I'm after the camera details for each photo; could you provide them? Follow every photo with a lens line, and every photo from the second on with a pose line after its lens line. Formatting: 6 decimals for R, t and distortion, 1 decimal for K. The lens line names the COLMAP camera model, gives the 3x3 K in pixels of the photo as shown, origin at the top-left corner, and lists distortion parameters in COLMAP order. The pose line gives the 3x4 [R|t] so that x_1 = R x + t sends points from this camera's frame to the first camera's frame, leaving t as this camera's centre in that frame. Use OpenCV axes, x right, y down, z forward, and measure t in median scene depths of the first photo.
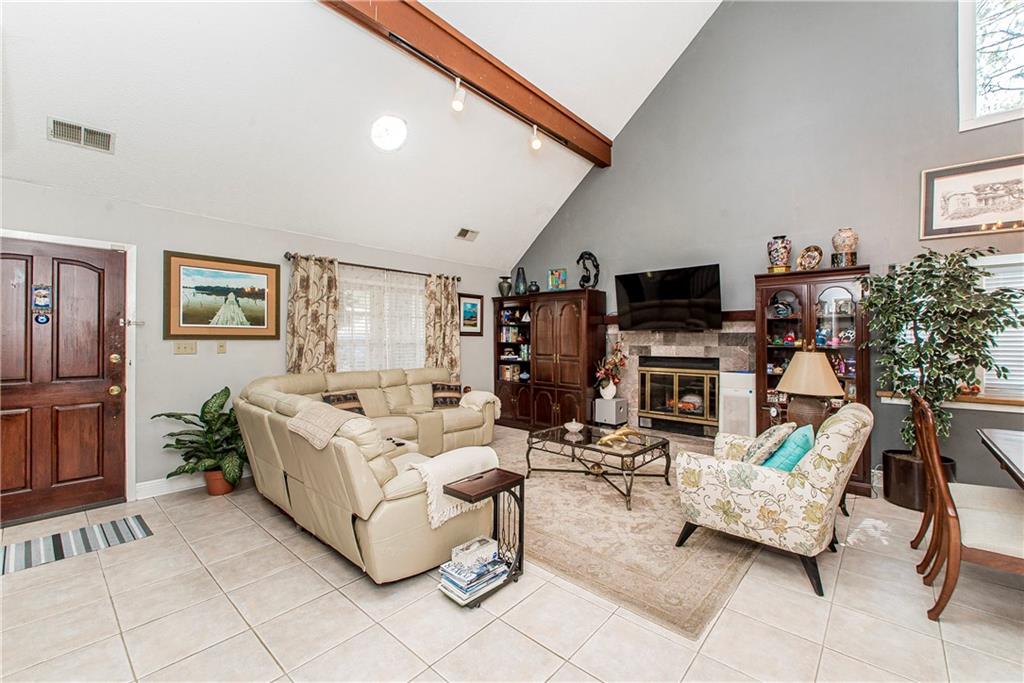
lens RADIAL K [[423.1, 0, 498.7], [0, 423.1, 334.2], [0, 0, 1]] dist [0.010277, -0.005475]
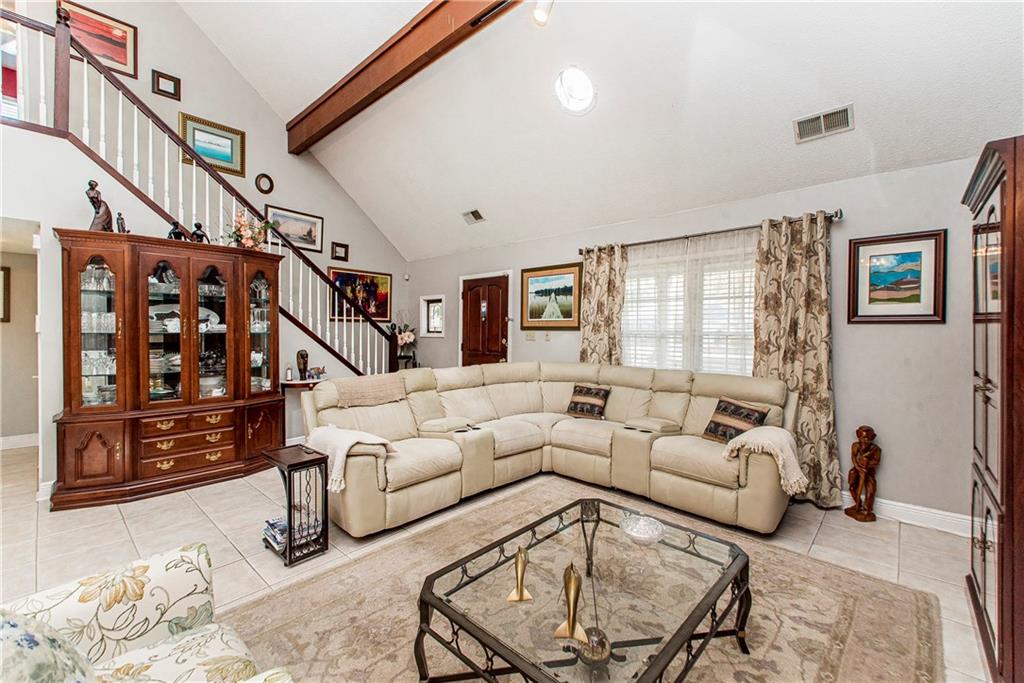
lens RADIAL K [[423.1, 0, 519.7], [0, 423.1, 341.0], [0, 0, 1]] dist [0.010277, -0.005475]
pose [[0.014697, 0.018151, -0.999727, 0.561224], [0.003059, 0.999830, 0.018197, 0.019966], [0.999887, -0.003326, 0.014639, 0.788897]]
